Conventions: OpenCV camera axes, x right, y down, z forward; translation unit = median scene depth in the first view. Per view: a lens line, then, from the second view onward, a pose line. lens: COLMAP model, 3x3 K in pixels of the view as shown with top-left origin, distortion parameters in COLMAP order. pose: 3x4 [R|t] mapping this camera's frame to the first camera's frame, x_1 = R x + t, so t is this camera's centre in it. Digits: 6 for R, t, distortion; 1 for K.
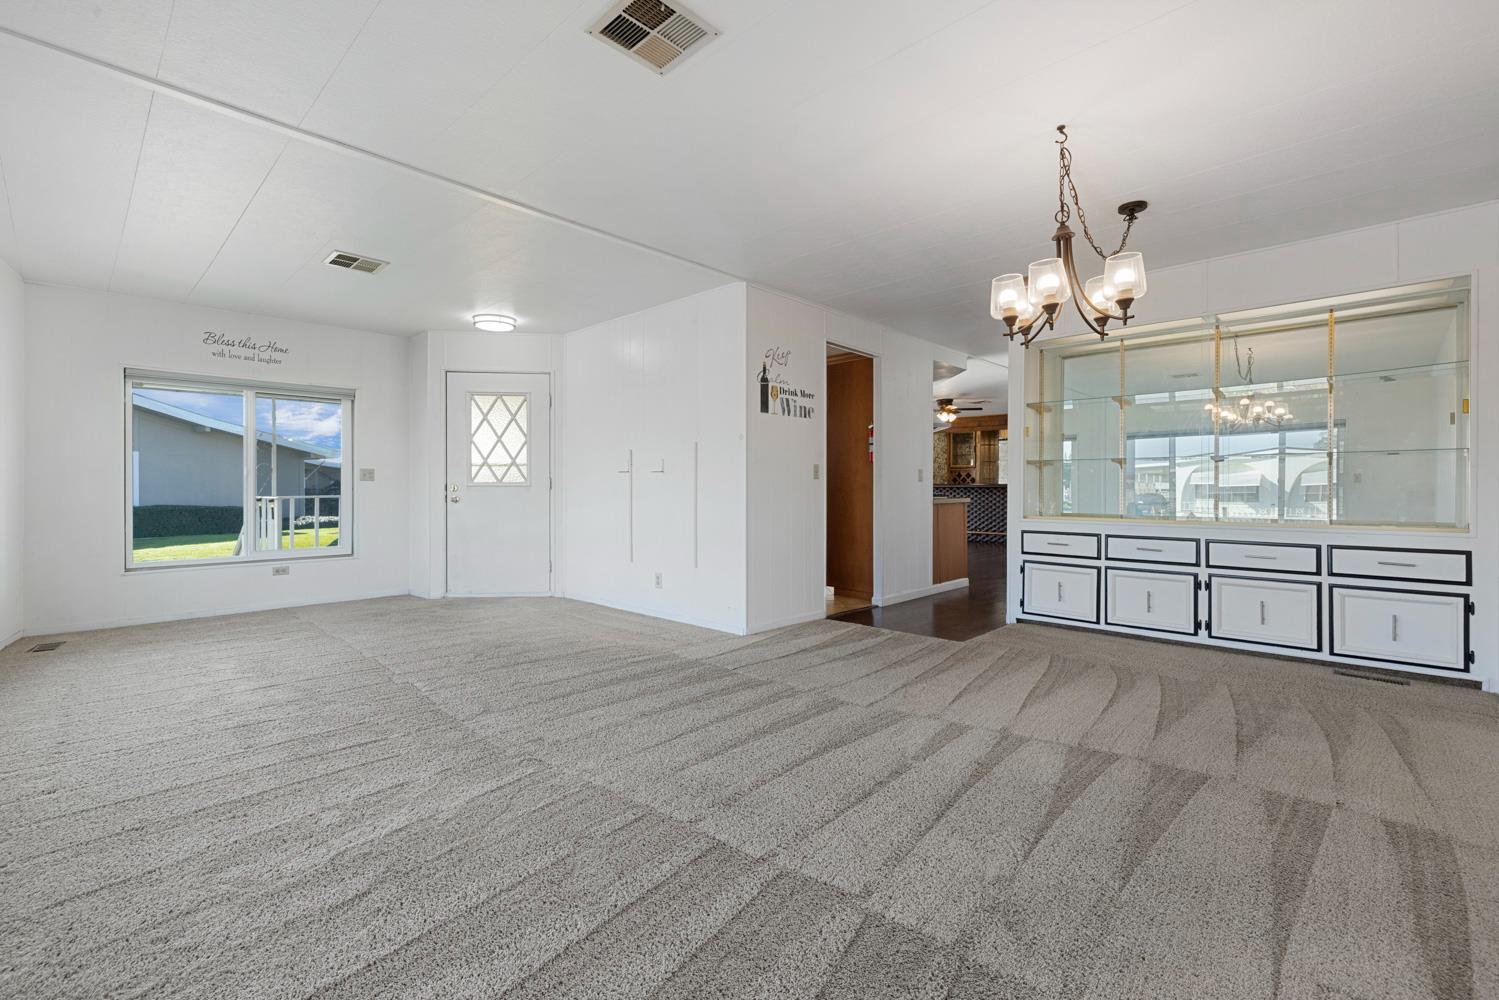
lens RADIAL K [[634.7, 0, 761.6], [0, 634.7, 491.5], [0, 0, 1]] dist [-0.000925, 0.000579]
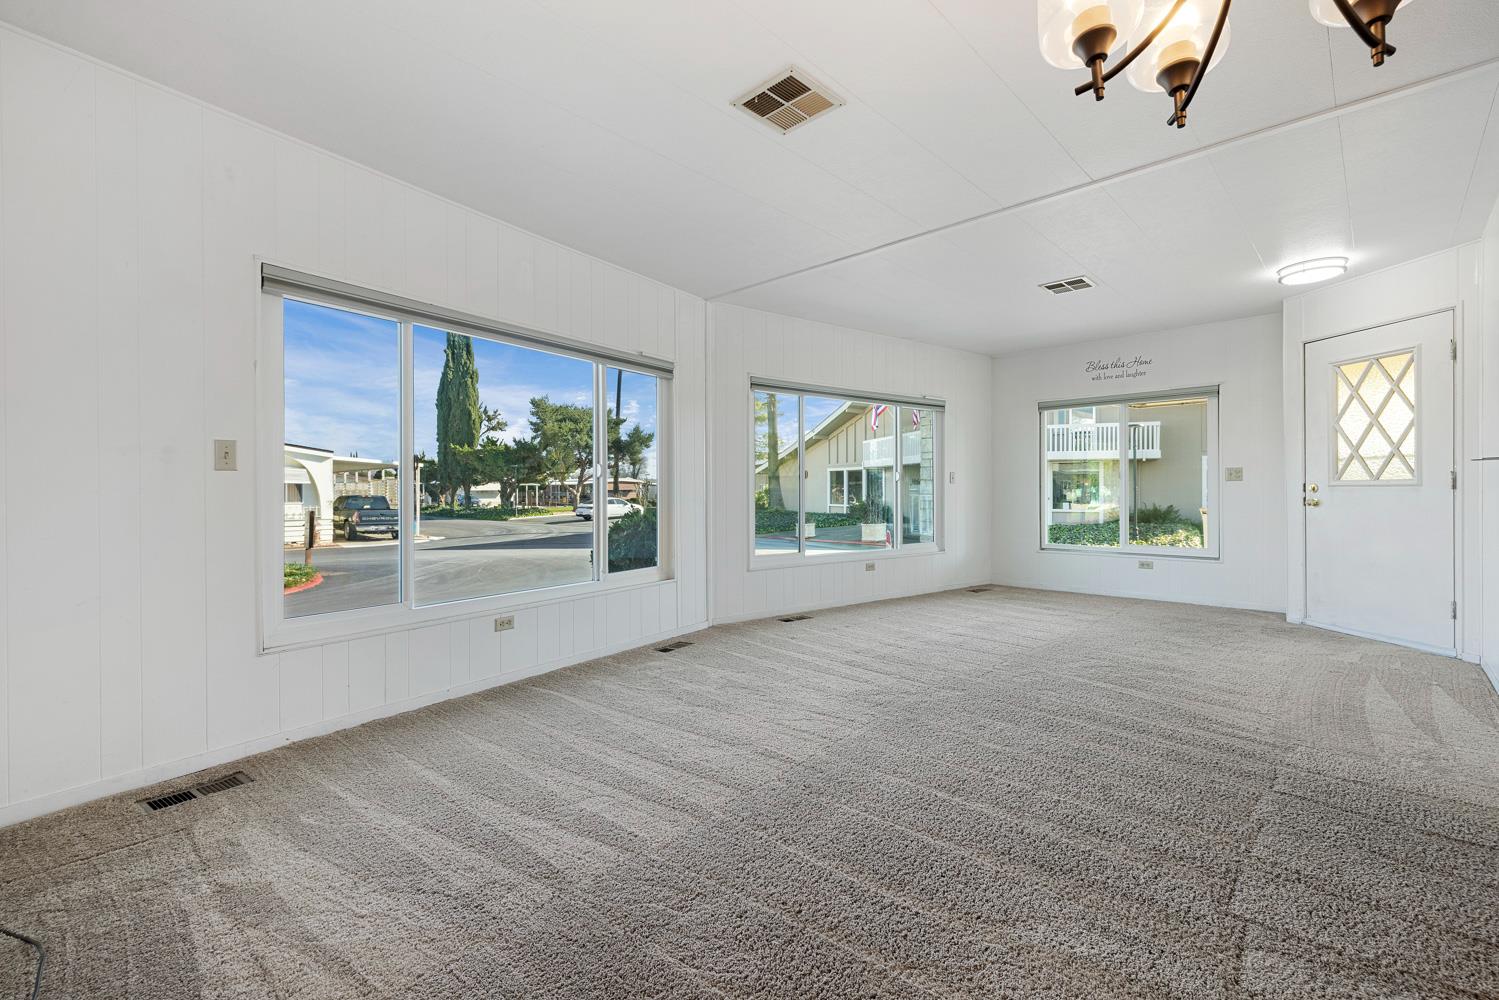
lens RADIAL K [[634.7, 0, 747.0], [0, 634.7, 493.6], [0, 0, 1]] dist [-0.000925, 0.000579]
pose [[0.006144, 0.004296, -0.999972, 0.302289], [-0.002061, 0.999989, 0.004284, -0.000665], [0.999979, 0.002035, 0.006153, 0.284989]]
